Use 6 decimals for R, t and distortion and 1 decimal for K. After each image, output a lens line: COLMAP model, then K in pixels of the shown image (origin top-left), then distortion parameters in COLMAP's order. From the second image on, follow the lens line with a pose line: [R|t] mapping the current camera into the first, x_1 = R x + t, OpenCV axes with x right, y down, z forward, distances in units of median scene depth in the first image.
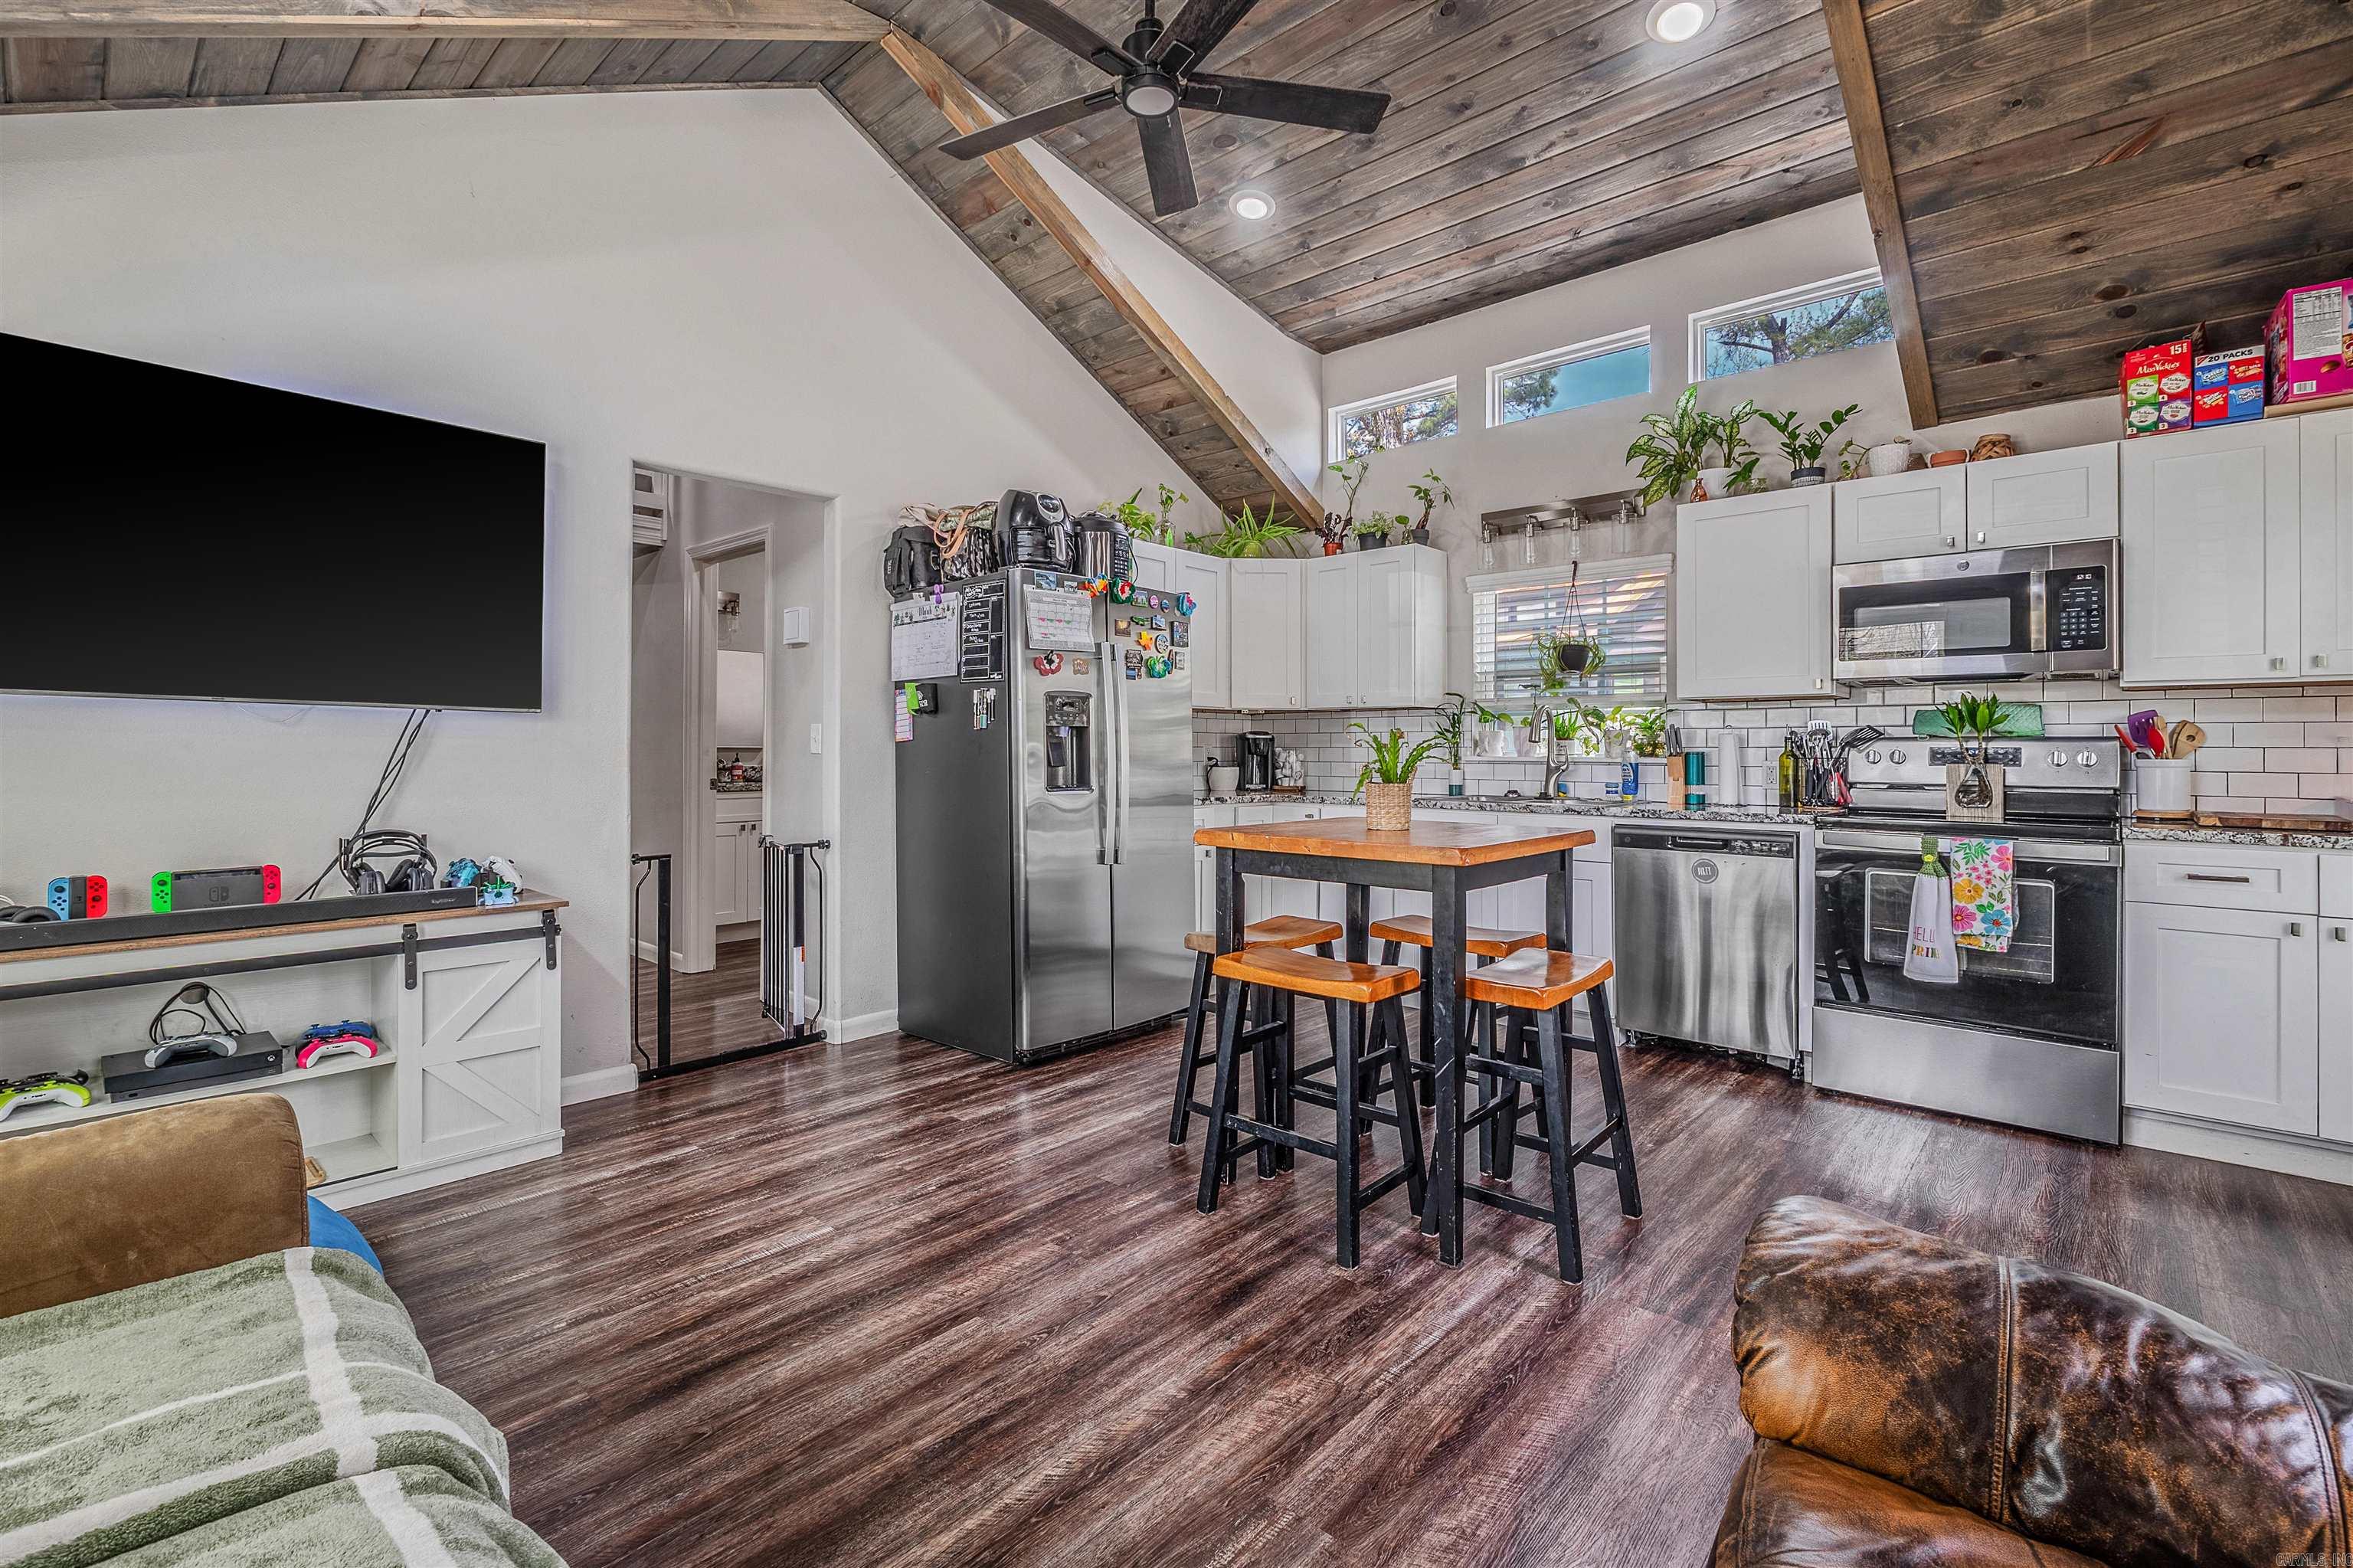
lens RADIAL K [[1062.4, 0, 1170.9], [0, 1062.4, 743.4], [0, 0, 1]] dist [-0.013134, -0.000105]
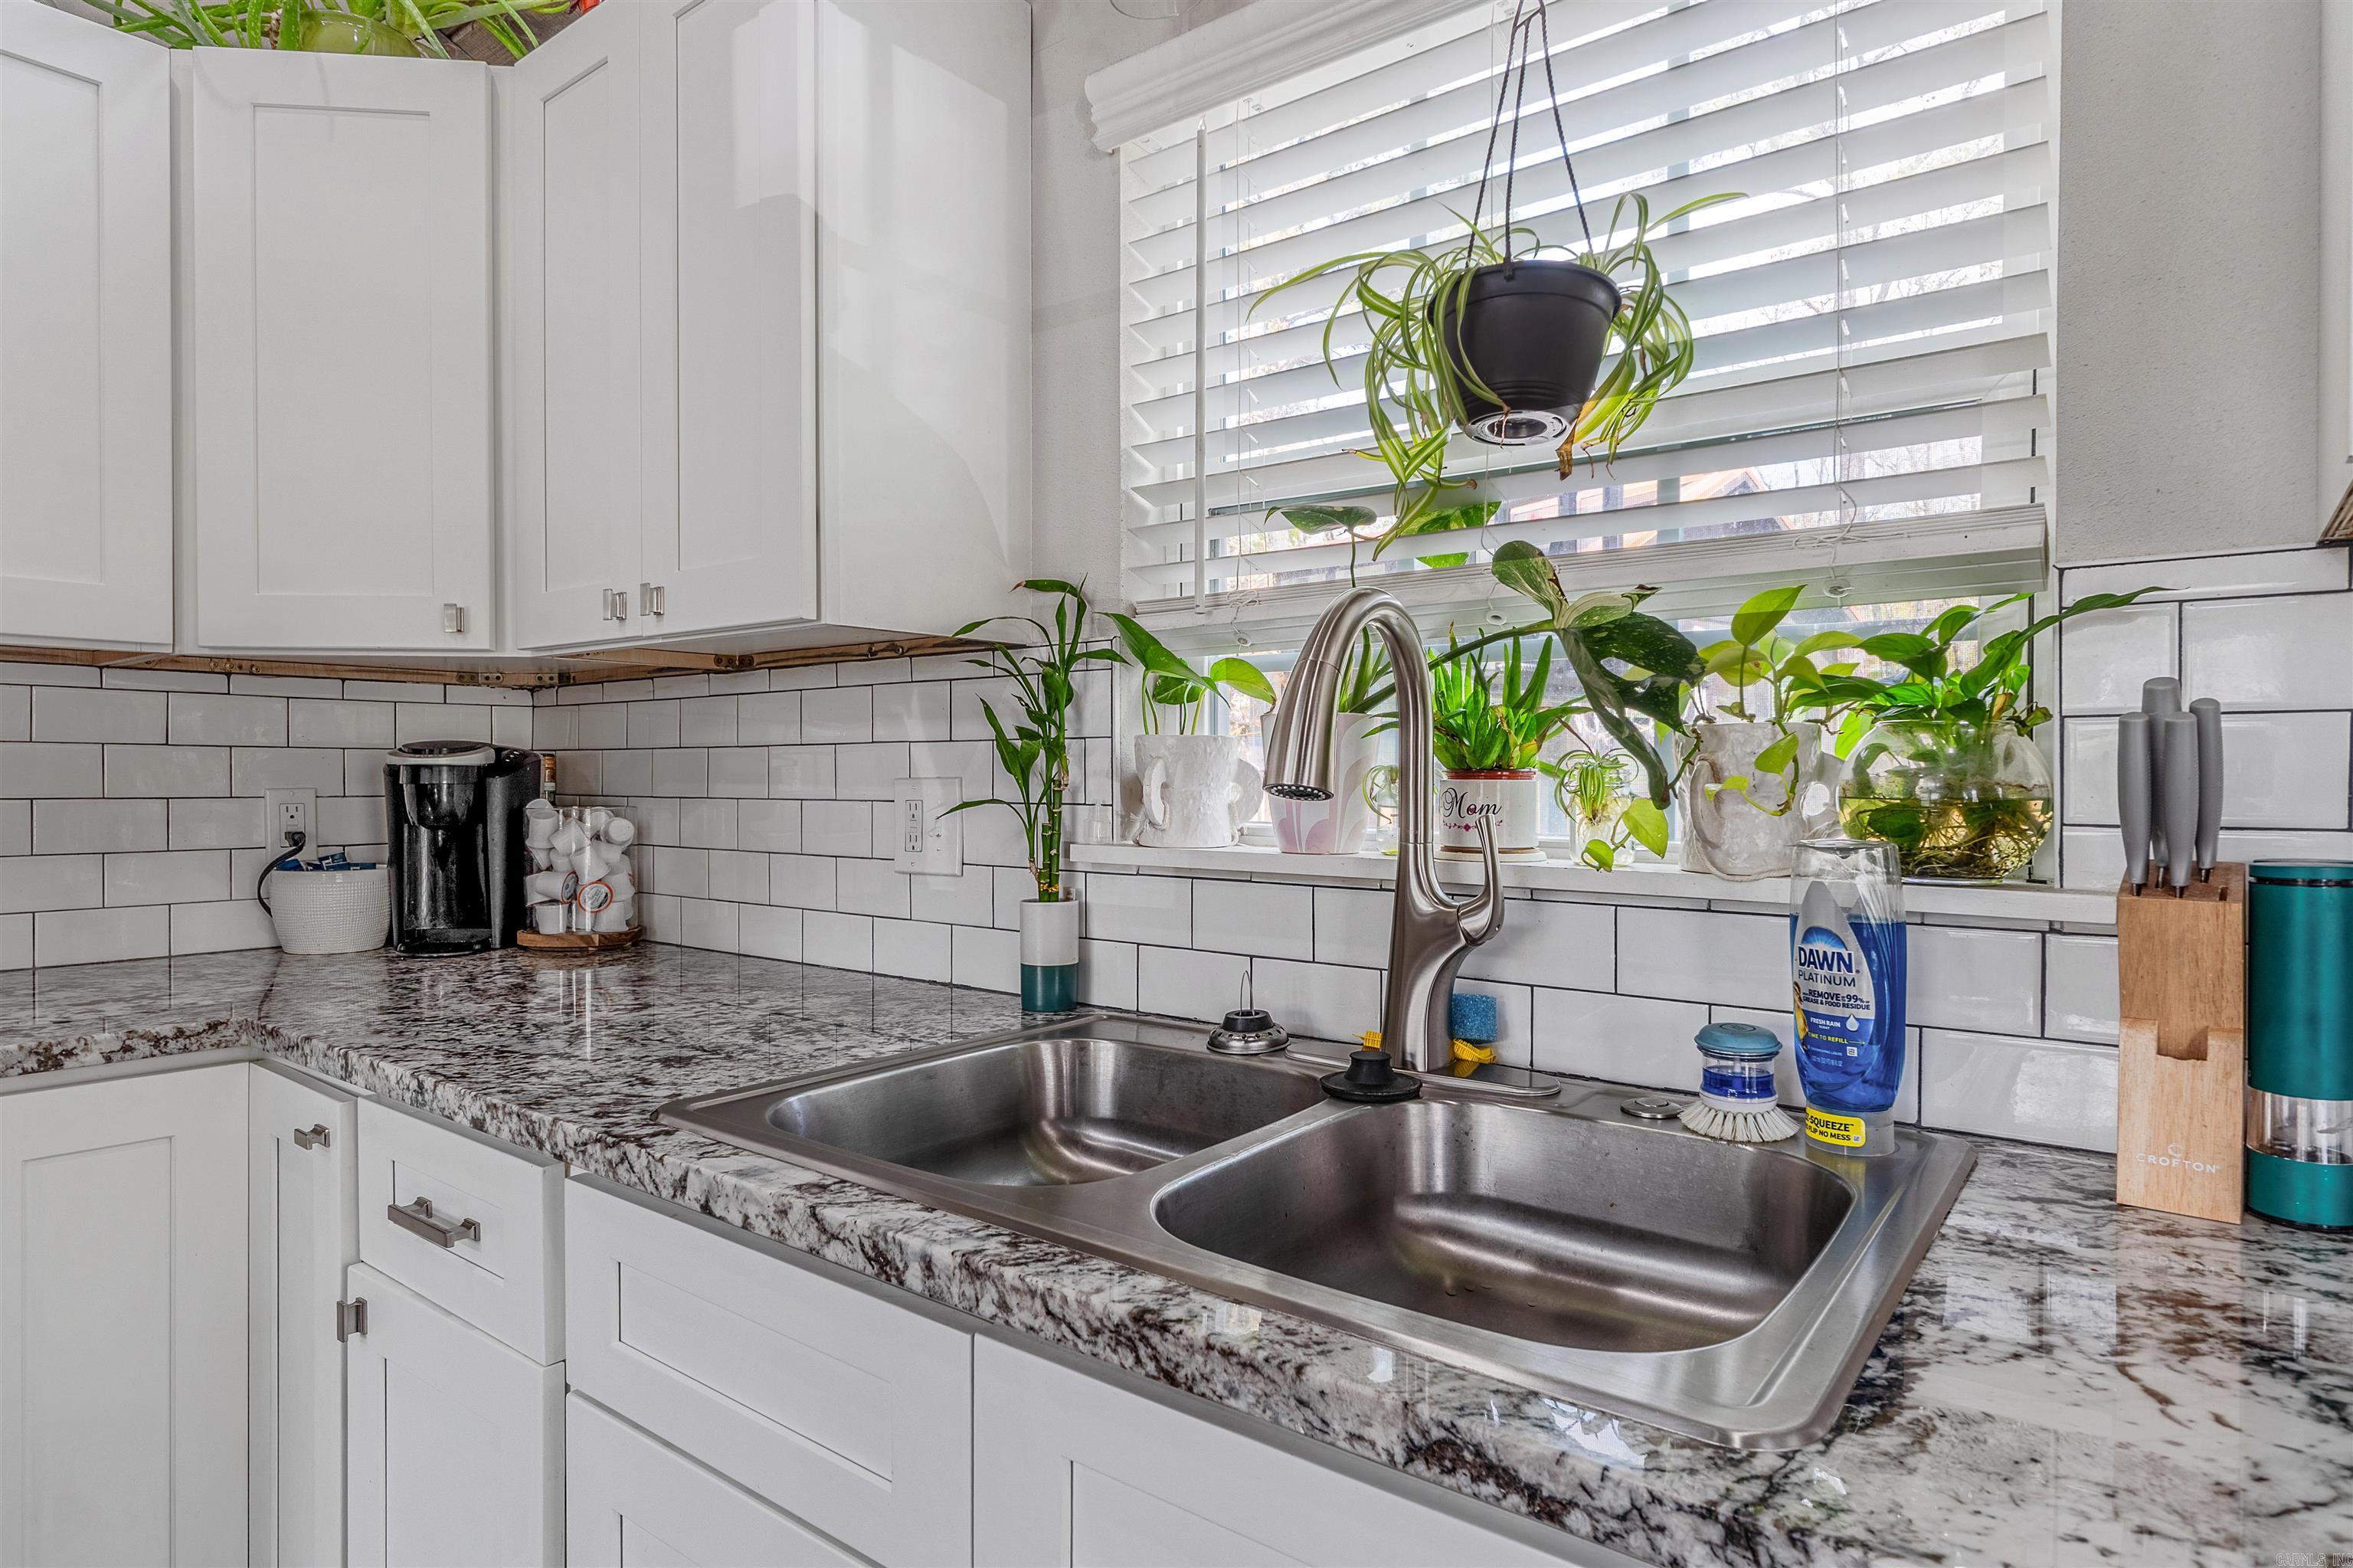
lens RADIAL K [[1301.5, 0, 1170.4], [0, 1301.5, 782.1], [0, 0, 1]] dist [0.003600, 0.000588]
pose [[0.997273, 0.000296, 0.073801, 0.283464], [-0.001049, 0.999948, 0.010157, -0.004761], [-0.073794, -0.010206, 0.997221, 0.732770]]
